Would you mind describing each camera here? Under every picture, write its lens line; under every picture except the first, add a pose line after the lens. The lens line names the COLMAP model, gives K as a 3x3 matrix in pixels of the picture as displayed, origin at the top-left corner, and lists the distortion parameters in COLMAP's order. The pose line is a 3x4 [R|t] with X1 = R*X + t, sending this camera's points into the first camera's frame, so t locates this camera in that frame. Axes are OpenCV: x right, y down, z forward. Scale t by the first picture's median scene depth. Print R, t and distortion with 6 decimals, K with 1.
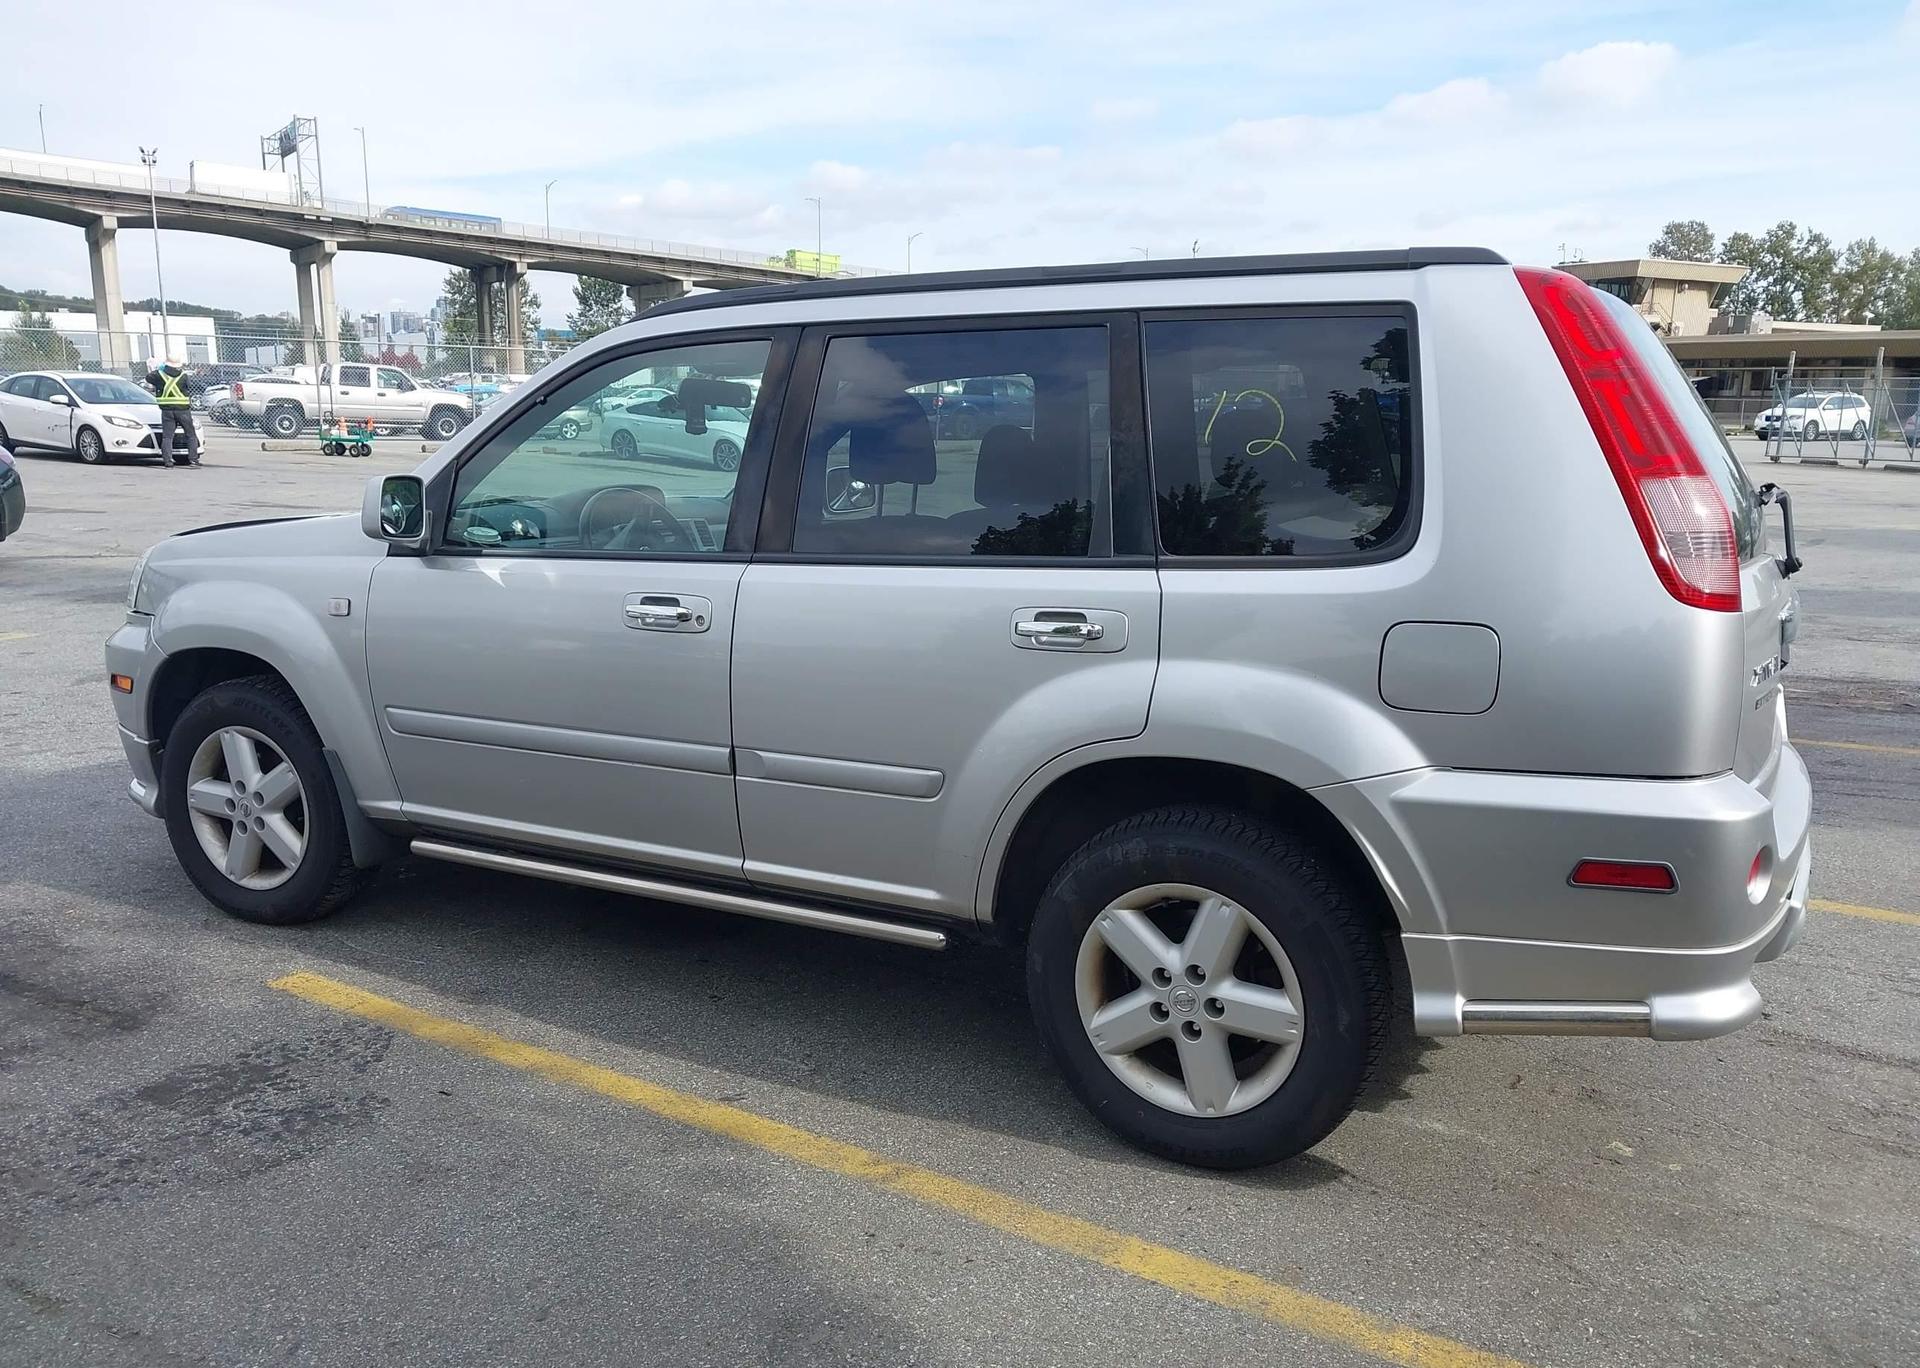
lens RADIAL K [[1511.5, 0, 952.3], [0, 1511.5, 681.3], [0, 0, 1]] dist [0.029685, -0.034234]
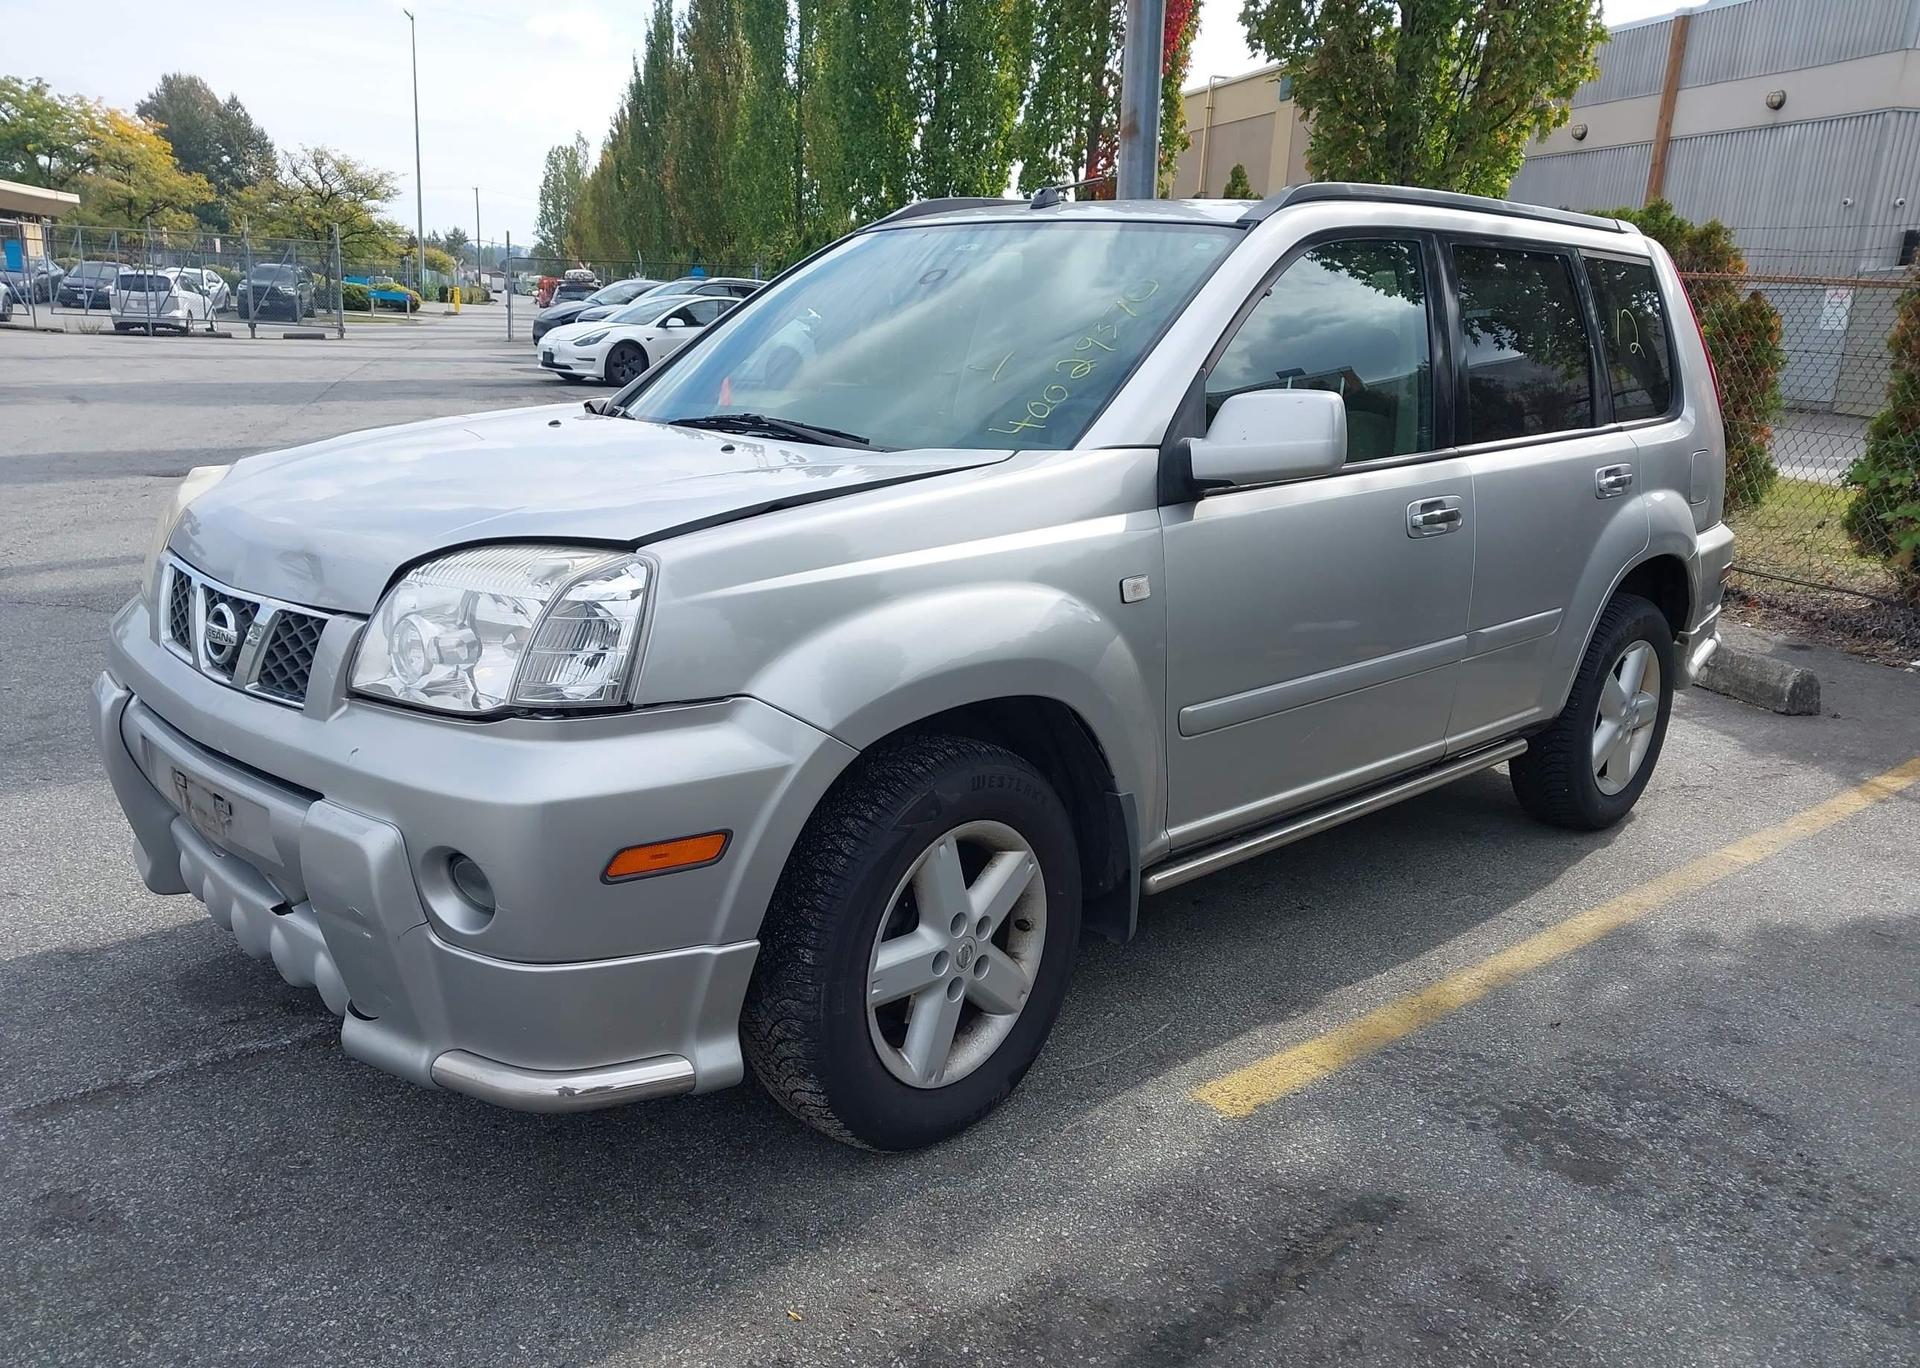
lens RADIAL K [[1511.5, 0, 964.8], [0, 1511.5, 701.3], [0, 0, 1]] dist [0.029685, -0.034234]
pose [[0.279252, -0.230603, 0.932116, -1.328691], [0.125027, 0.971202, 0.202816, -0.181379], [-0.952043, 0.059903, 0.300042, 1.074850]]
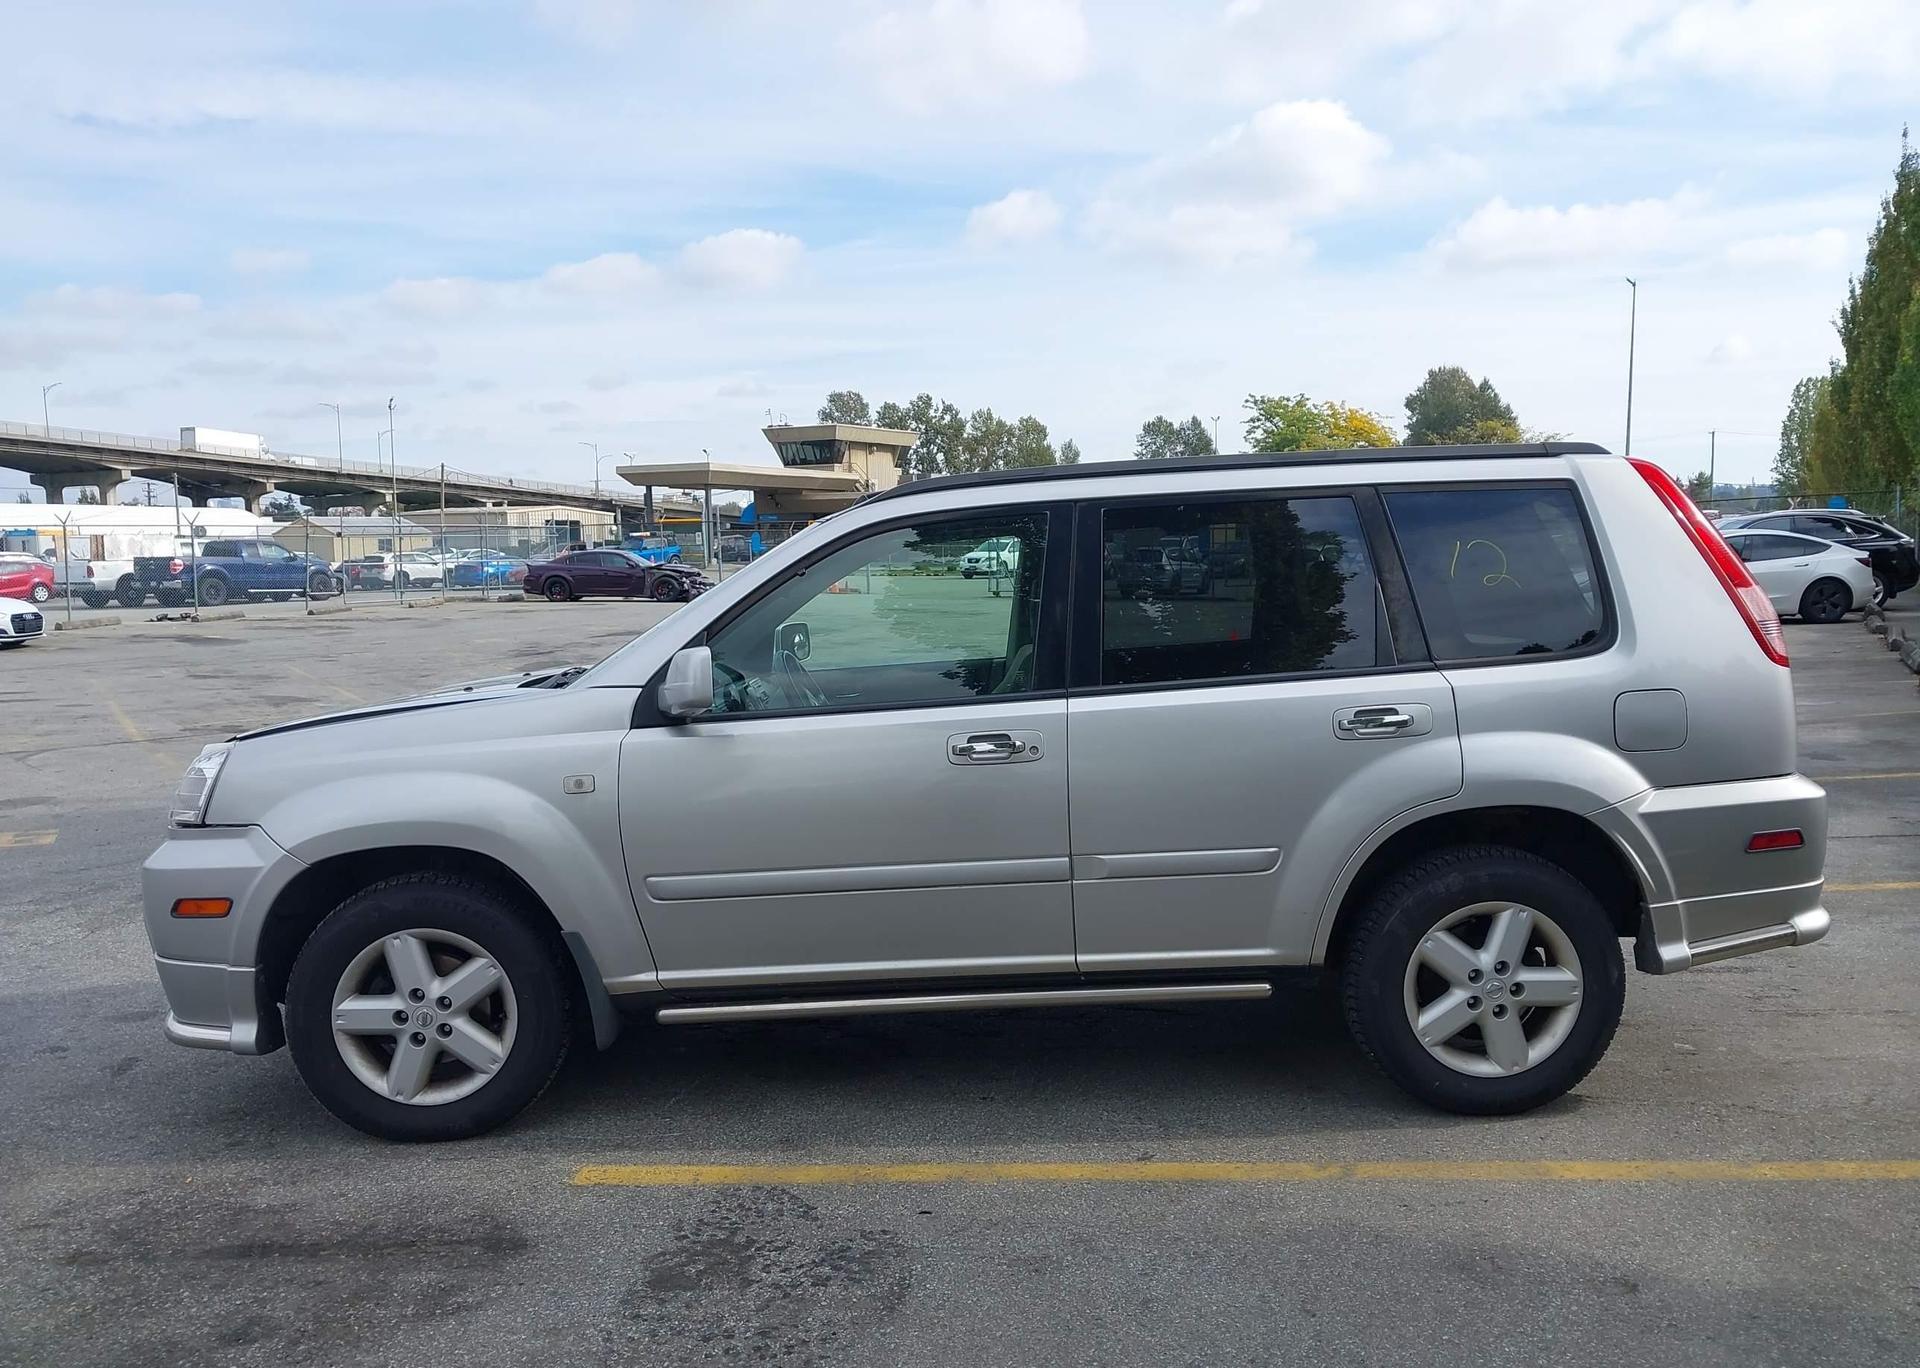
lens RADIAL K [[1511.5, 0, 957.2], [0, 1511.5, 691.6], [0, 0, 1]] dist [0.029685, -0.034234]
pose [[0.872106, -0.075247, 0.483497, -0.812324], [0.120171, 0.990780, -0.062561, -0.020604], [-0.474332, 0.112662, 0.873107, 0.025247]]
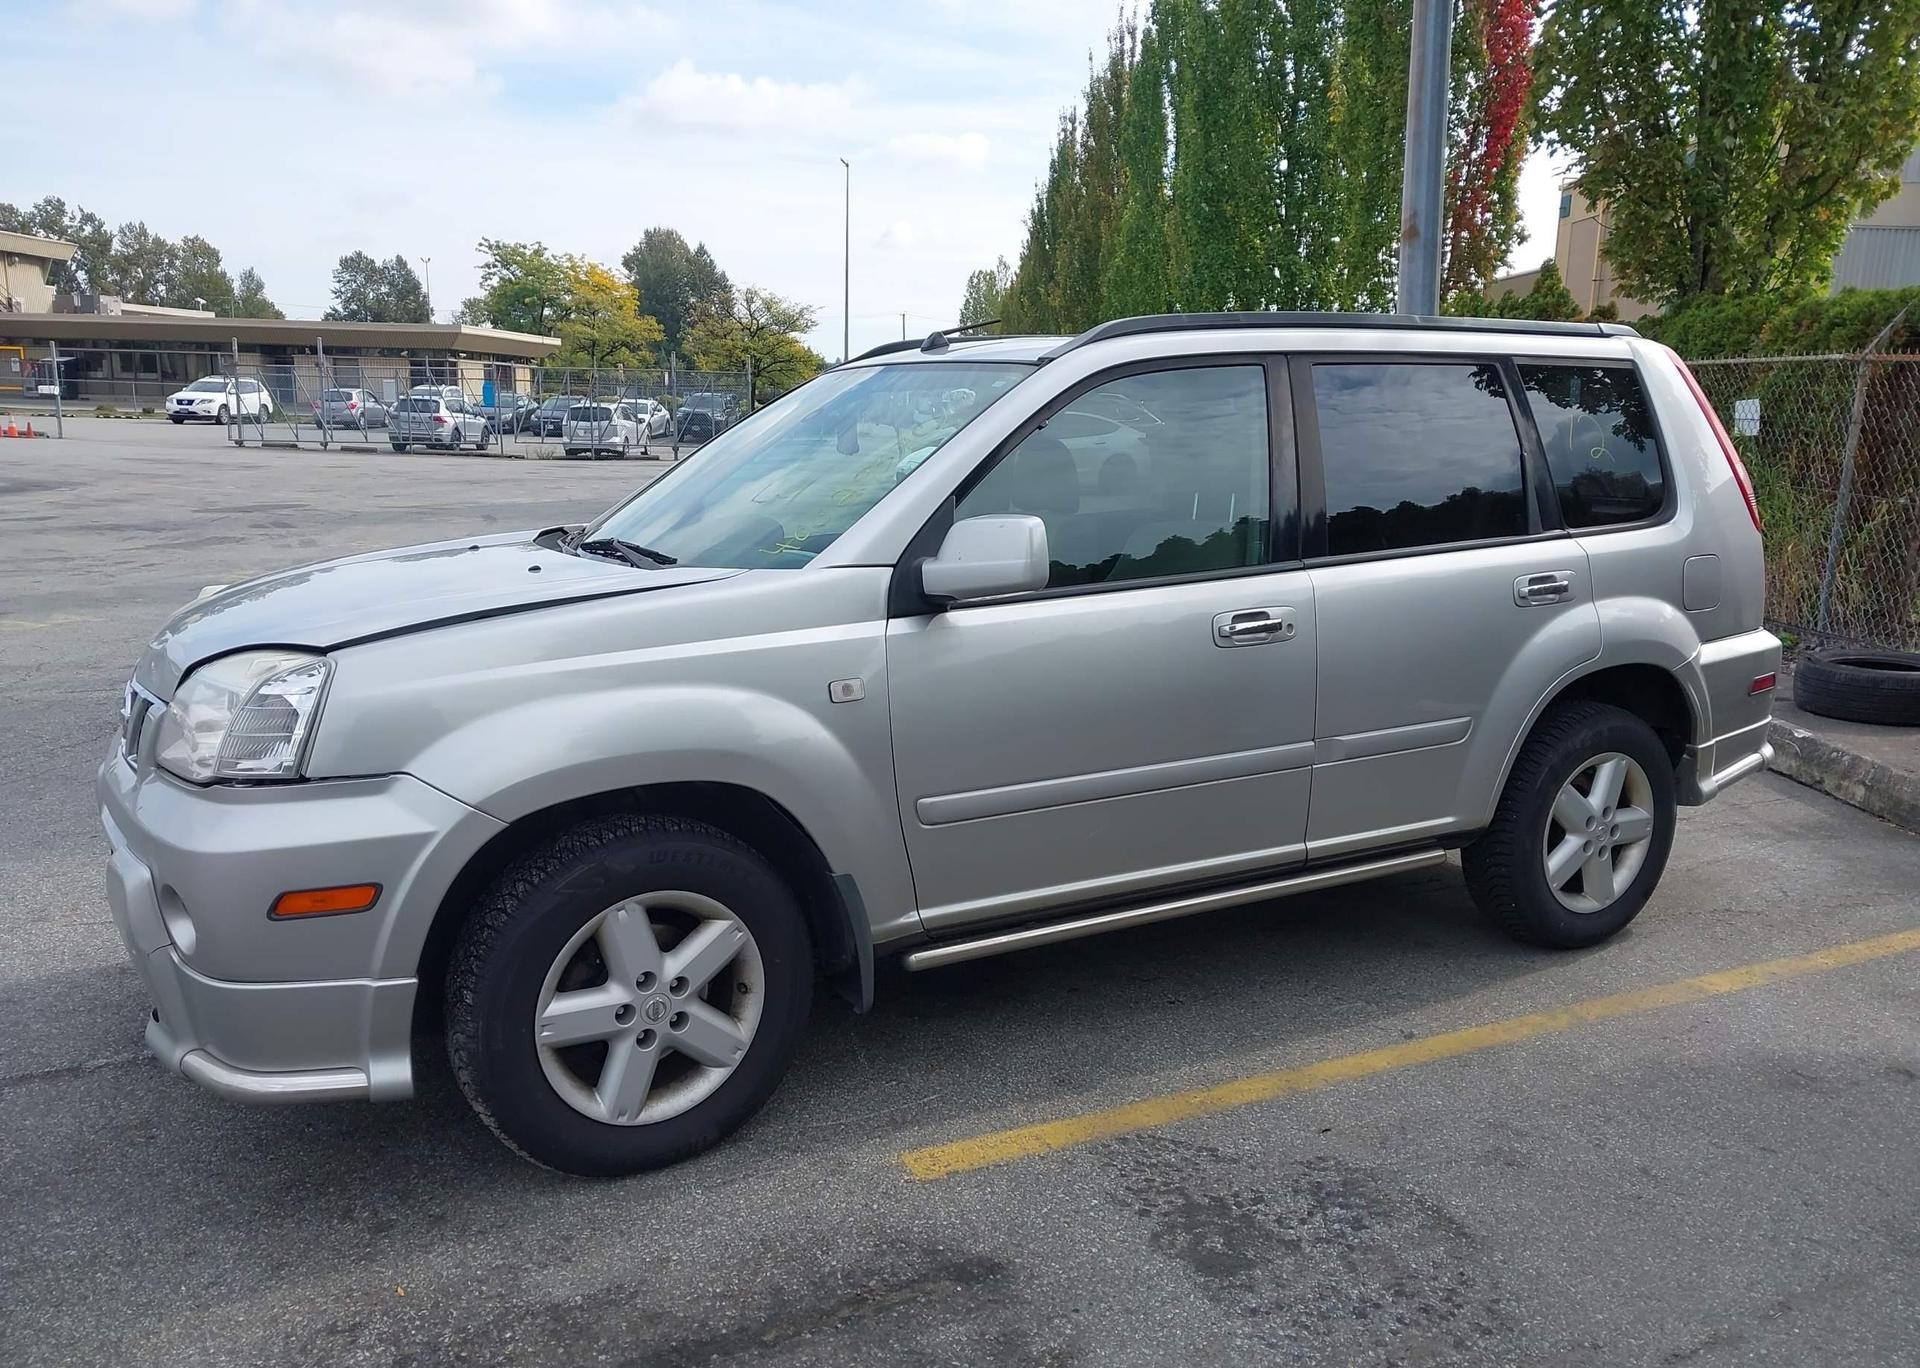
lens RADIAL K [[1511.5, 0, 974.4], [0, 1511.5, 697.9], [0, 0, 1]] dist [0.029685, -0.034234]
pose [[0.520054, -0.161305, 0.838764, -1.253757], [0.142484, 0.984629, 0.101014, -0.139304], [-0.842165, 0.066978, 0.535043, 0.657012]]
